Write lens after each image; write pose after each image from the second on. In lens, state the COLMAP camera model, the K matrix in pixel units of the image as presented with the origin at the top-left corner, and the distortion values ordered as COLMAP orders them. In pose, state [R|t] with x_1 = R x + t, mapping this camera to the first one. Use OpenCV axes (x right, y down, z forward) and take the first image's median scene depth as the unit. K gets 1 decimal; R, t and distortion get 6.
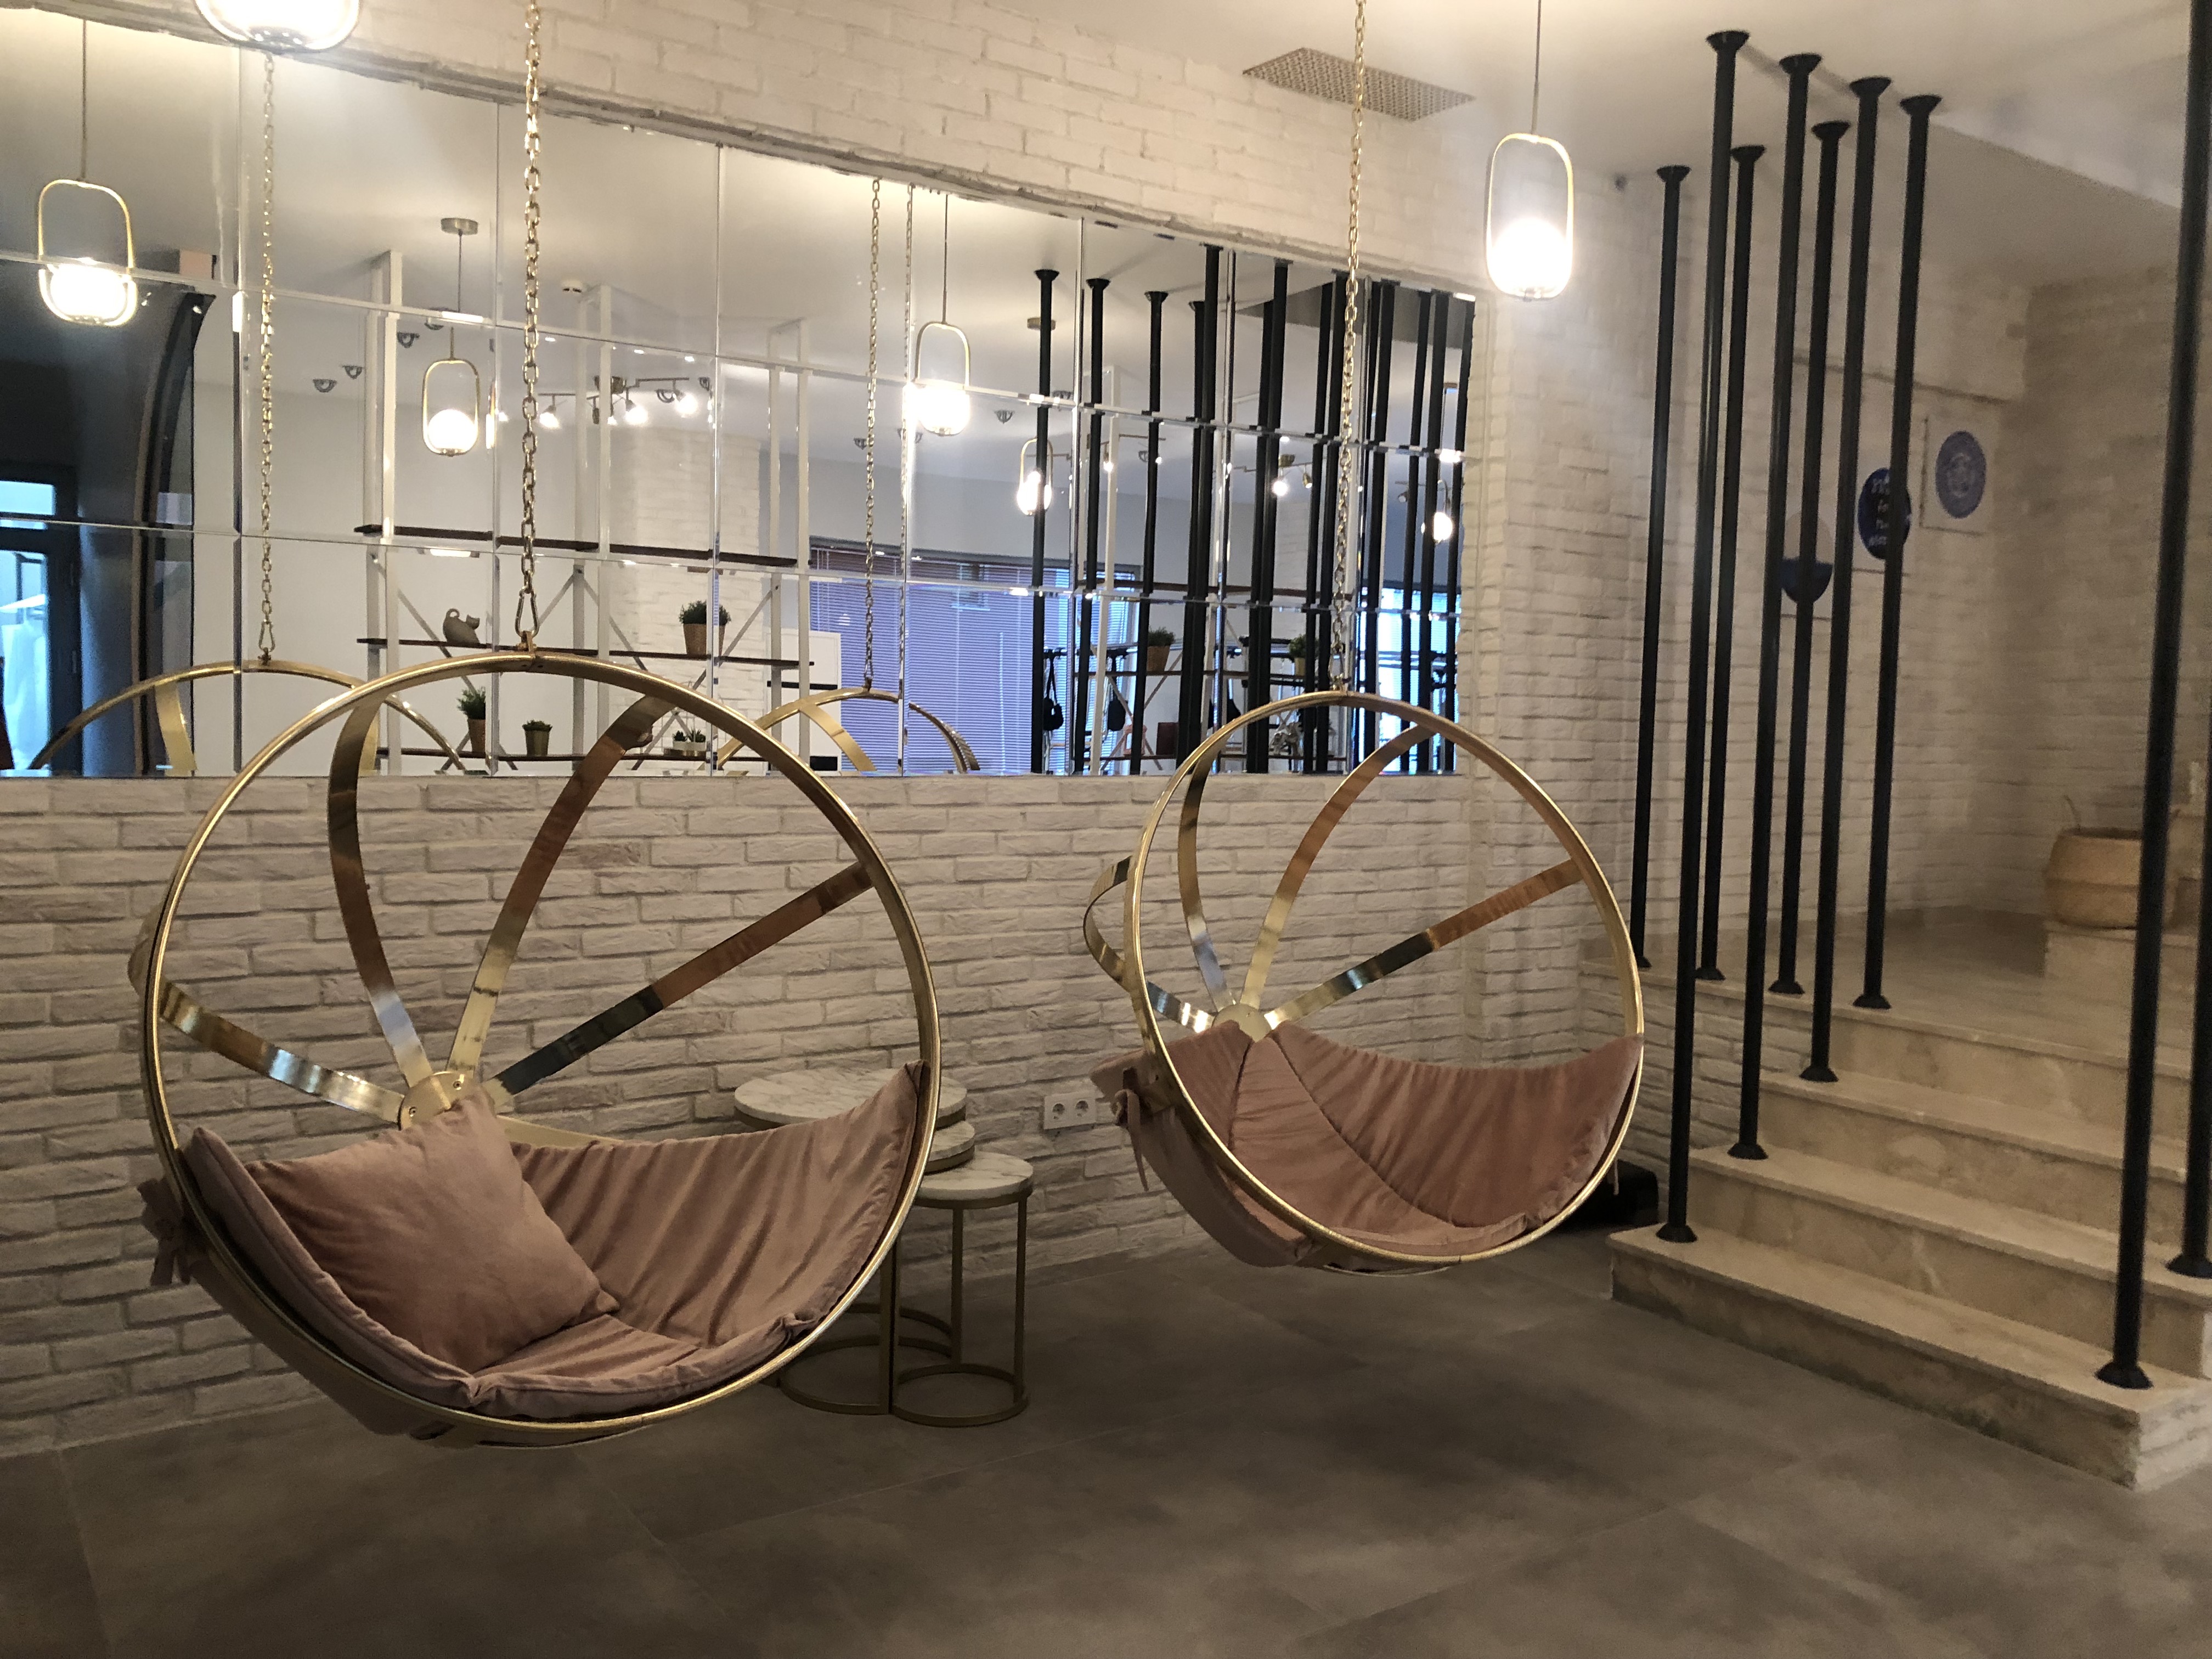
lens RADIAL K [[1796.1, 0, 1108.5], [0, 1796.1, 798.3], [0, 0, 1]] dist [0.042870, -0.047383]
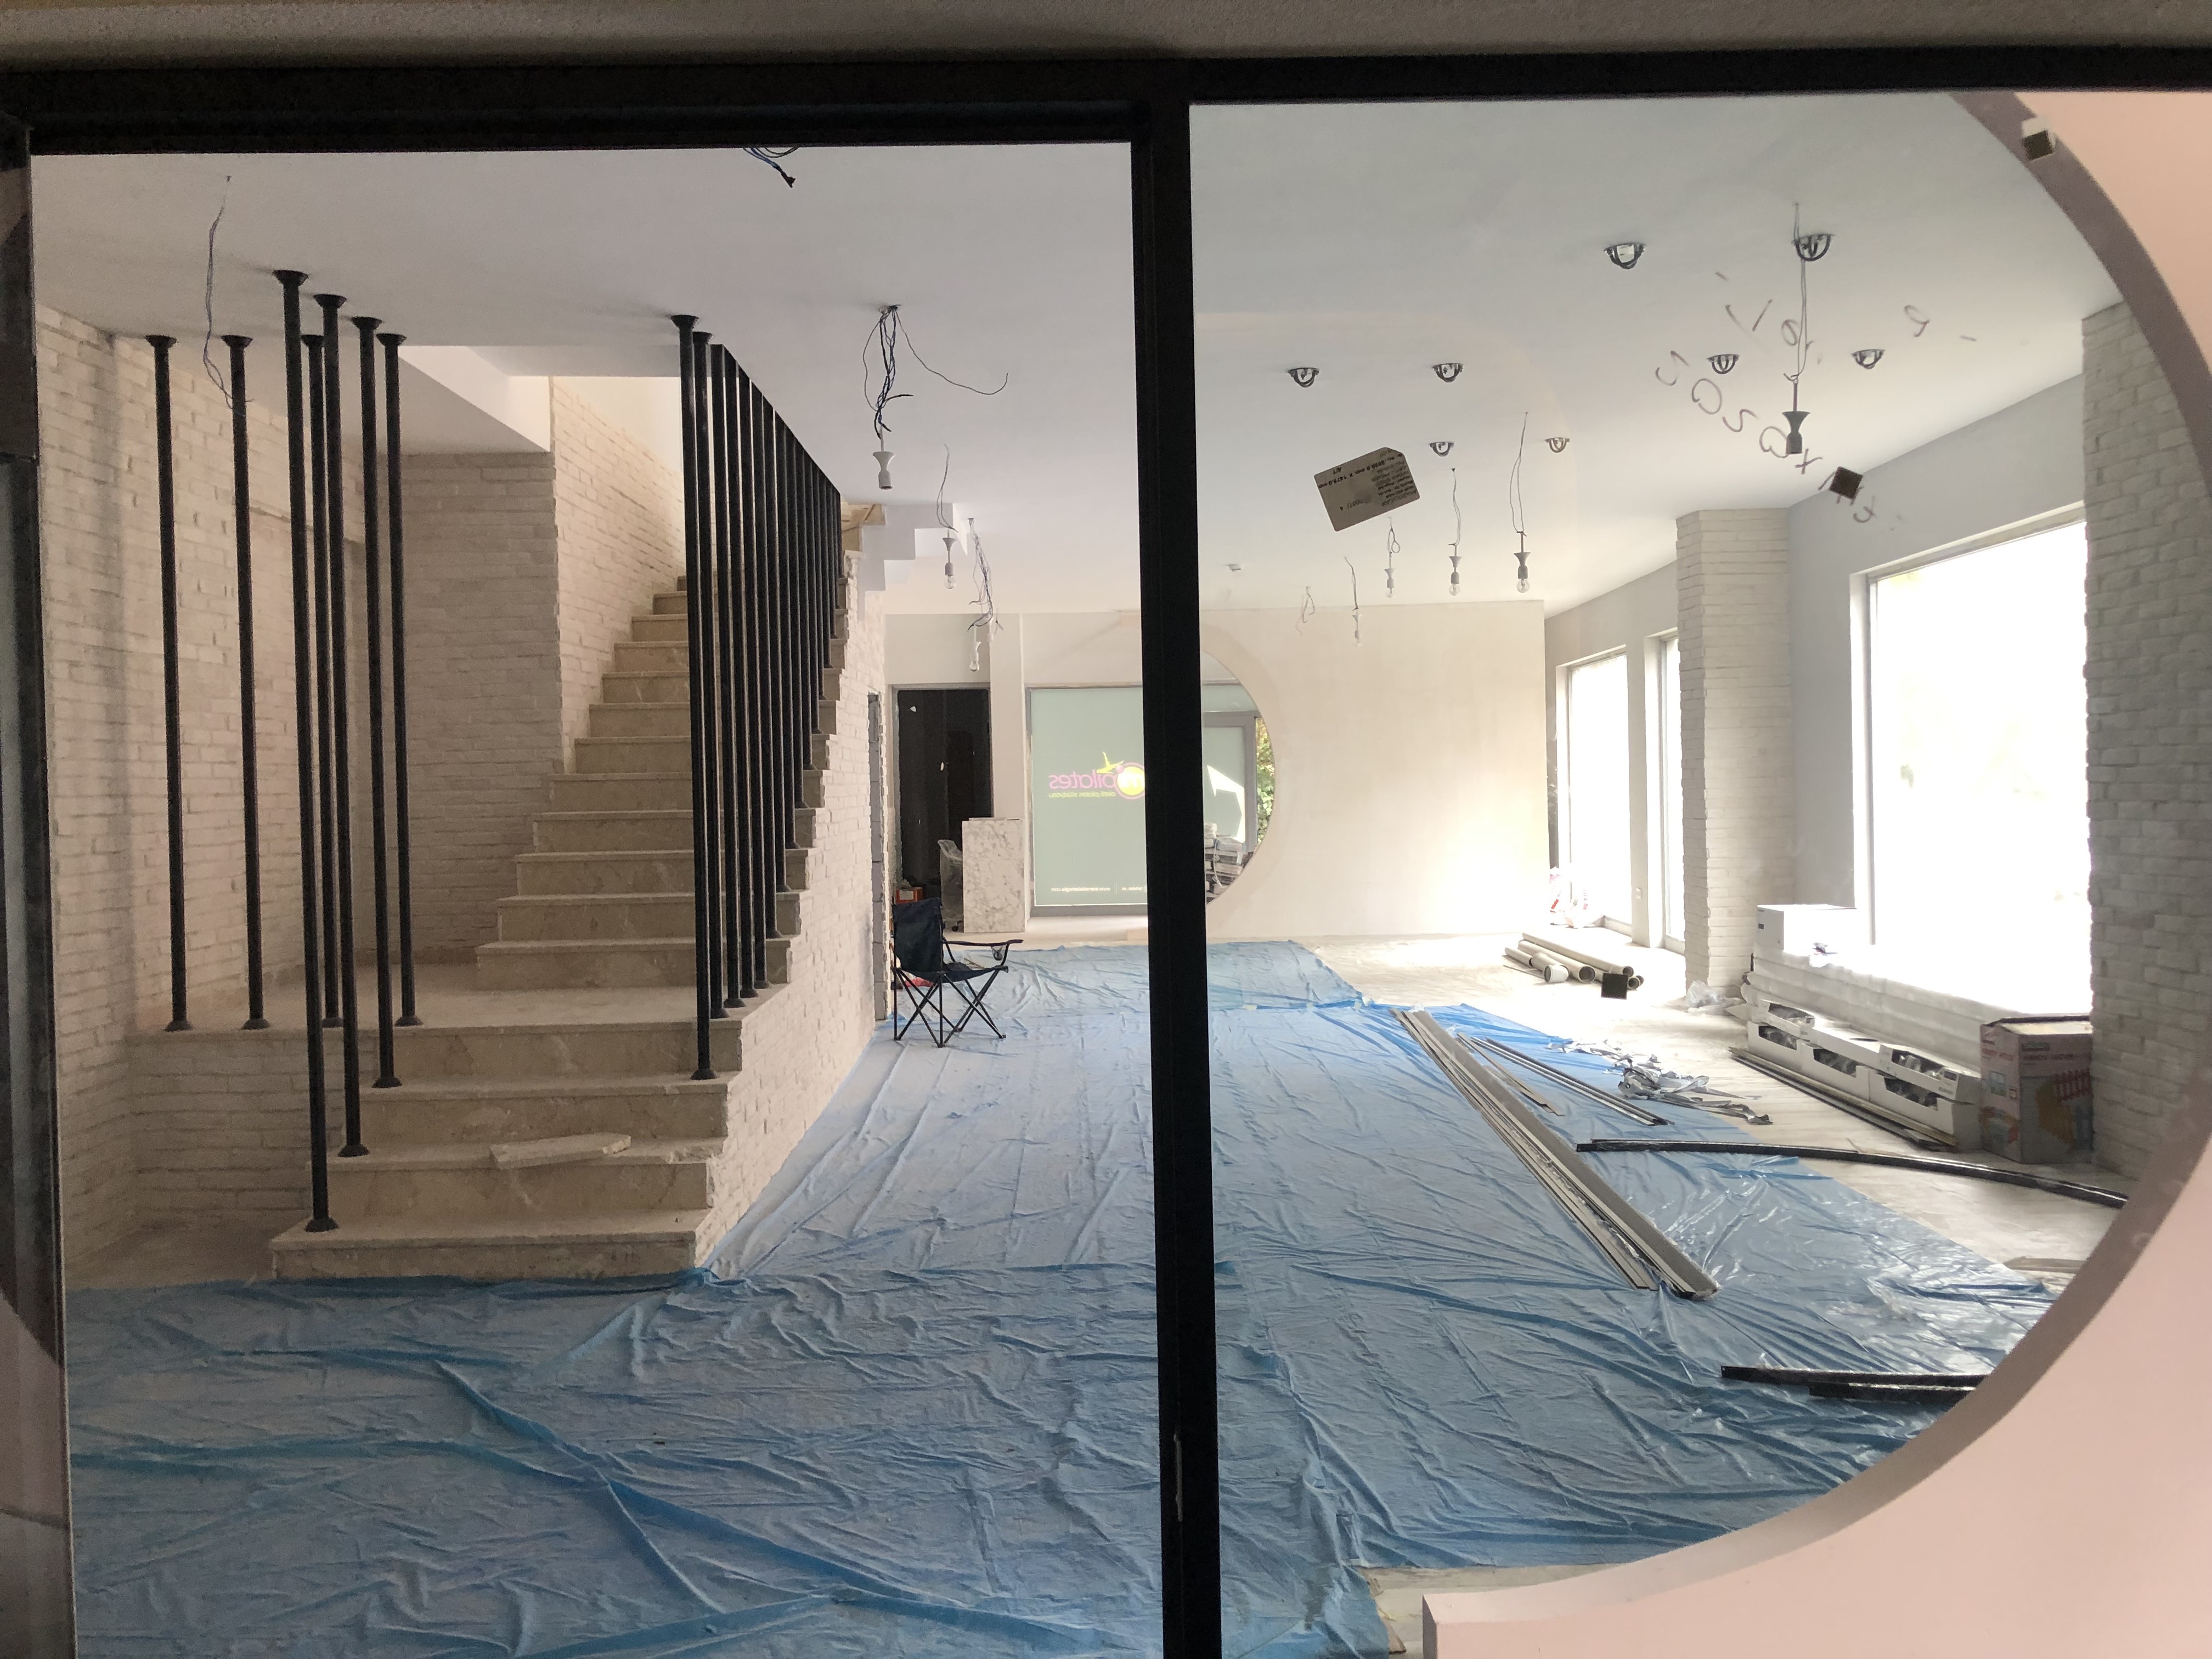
lens RADIAL K [[1796.1, 0, 1068.3], [0, 1796.1, 817.3], [0, 0, 1]] dist [0.042870, -0.047383]
pose [[0.558816, -0.055627, 0.827424, -0.421354], [0.079988, 0.996711, 0.012986, -0.013279], [-0.825425, 0.058927, 0.561428, -0.138211]]
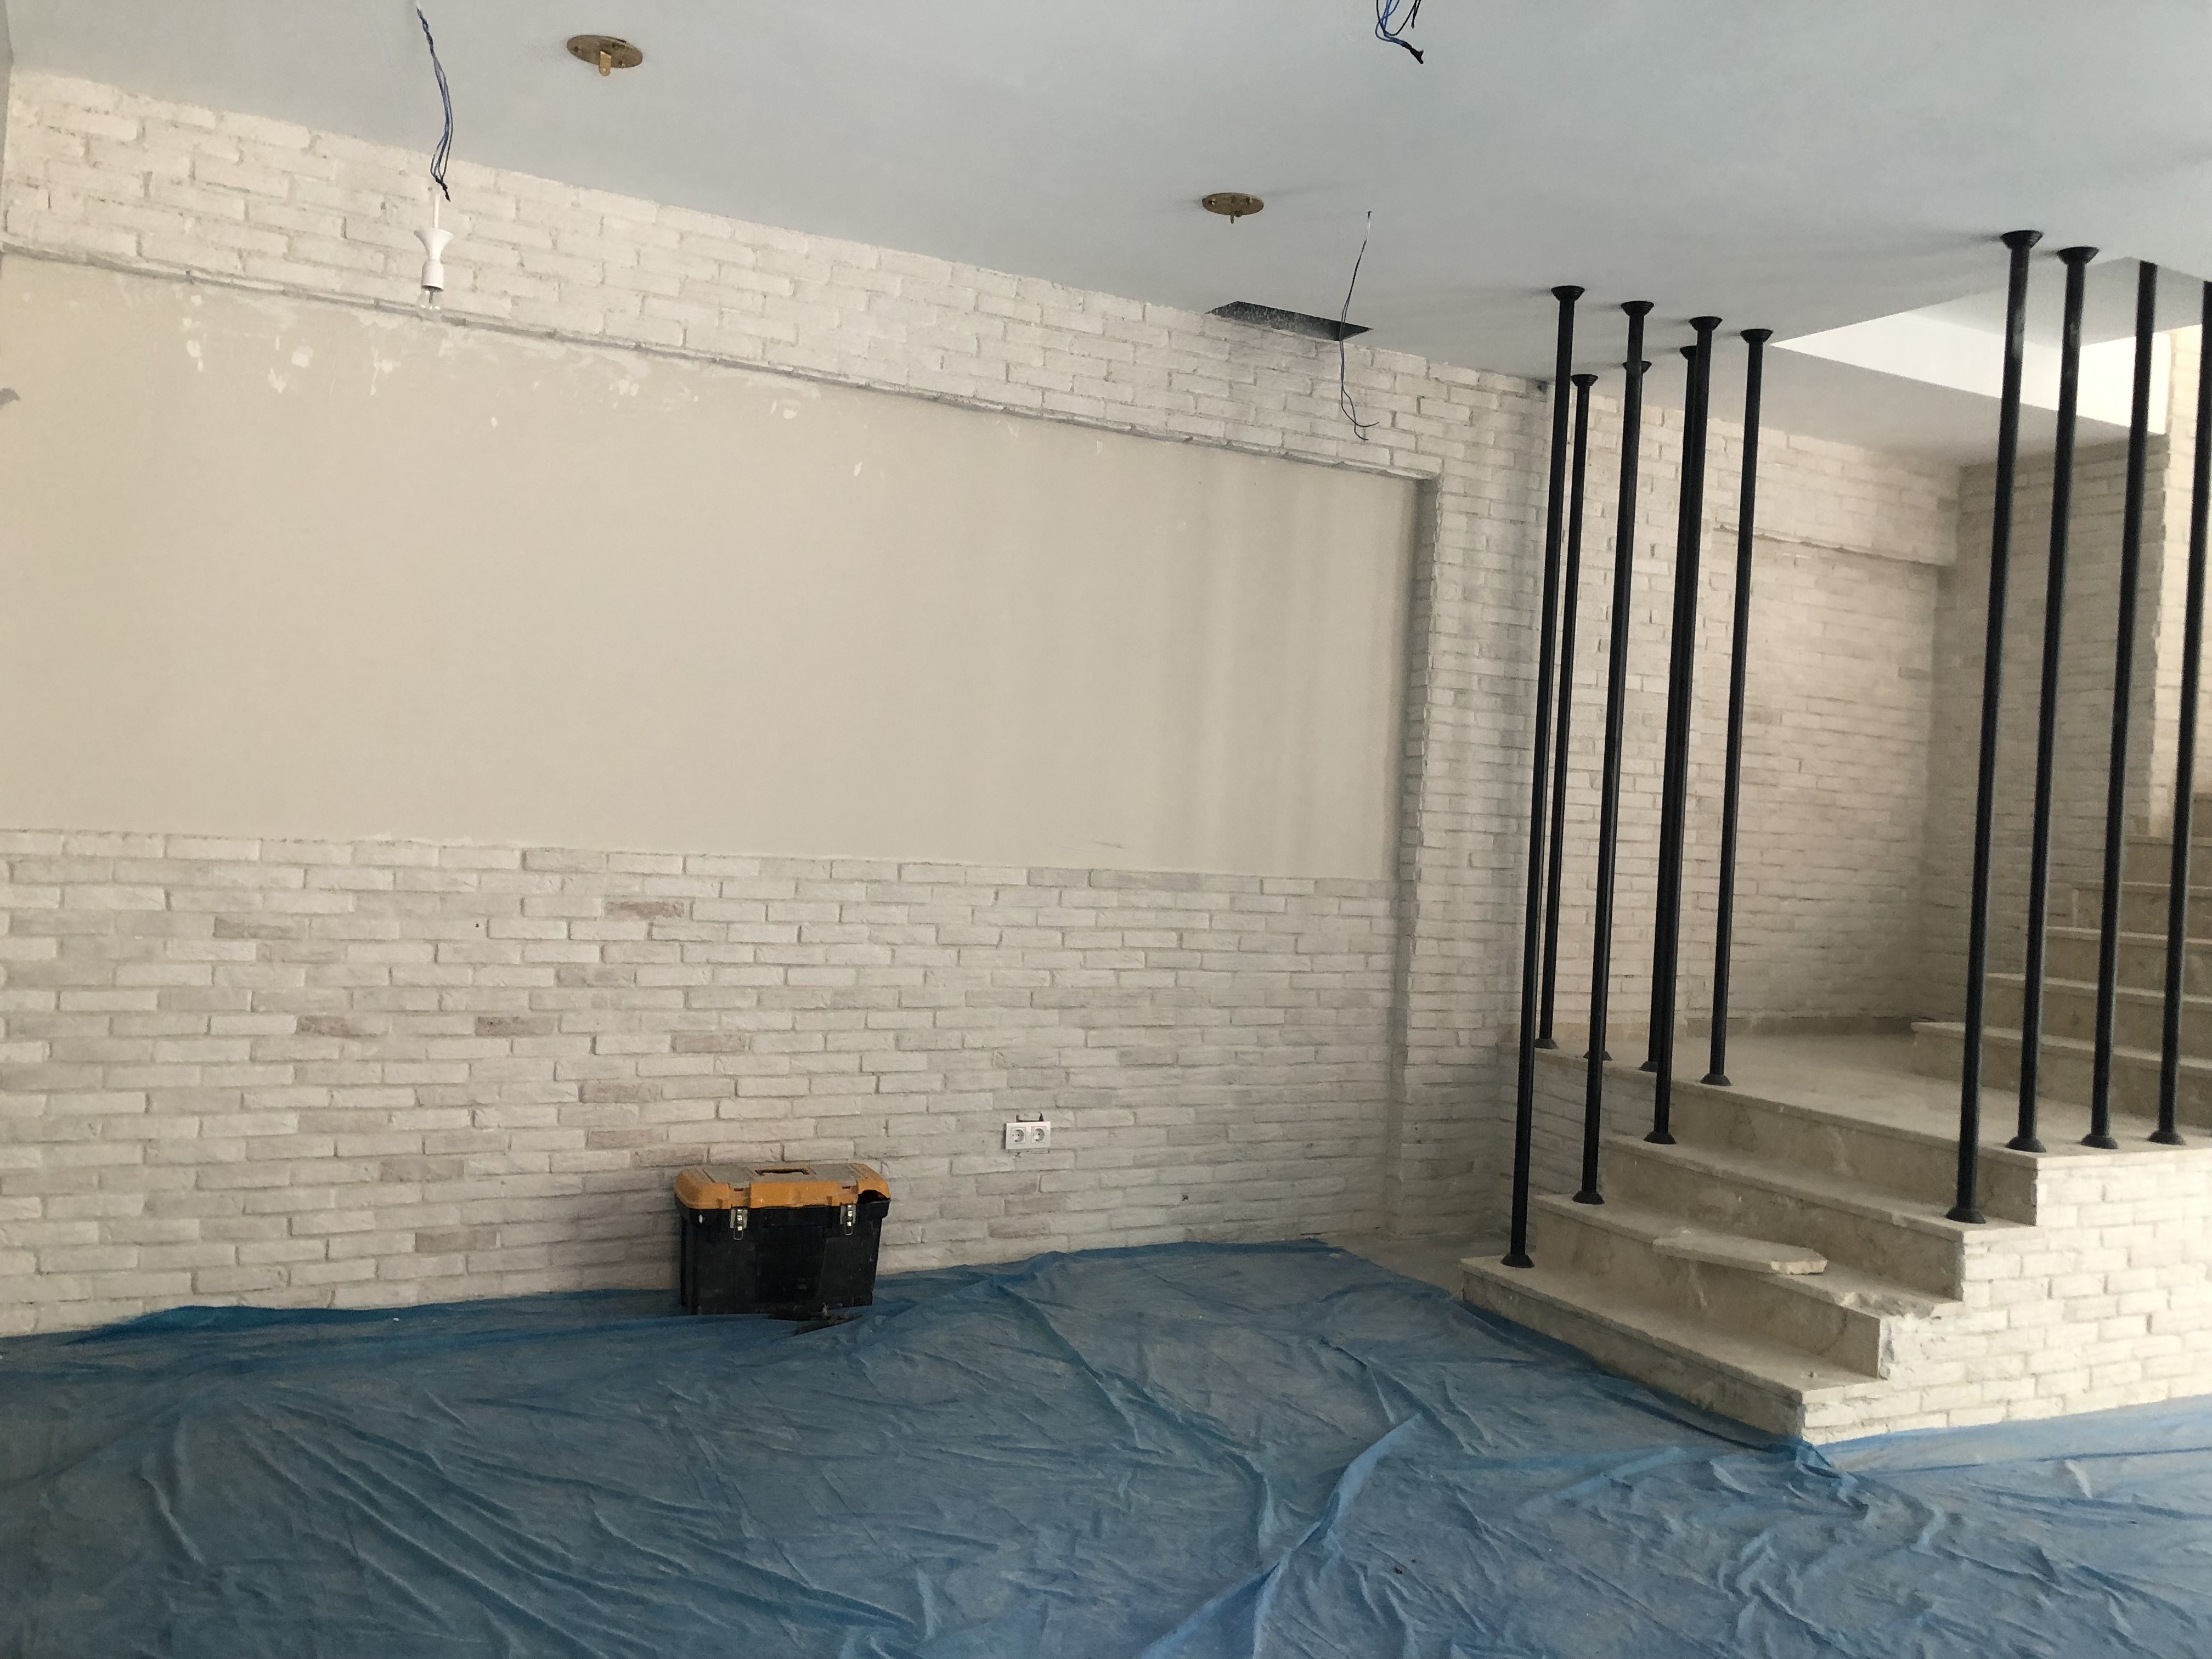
lens RADIAL K [[1796.1, 0, 1099.6], [0, 1796.1, 803.5], [0, 0, 1]] dist [0.042870, -0.047383]
pose [[0.993003, 0.026887, -0.114987, 0.173598], [-0.033886, 0.997662, -0.059355, 0.018573], [0.113122, 0.062836, 0.991592, -0.249244]]
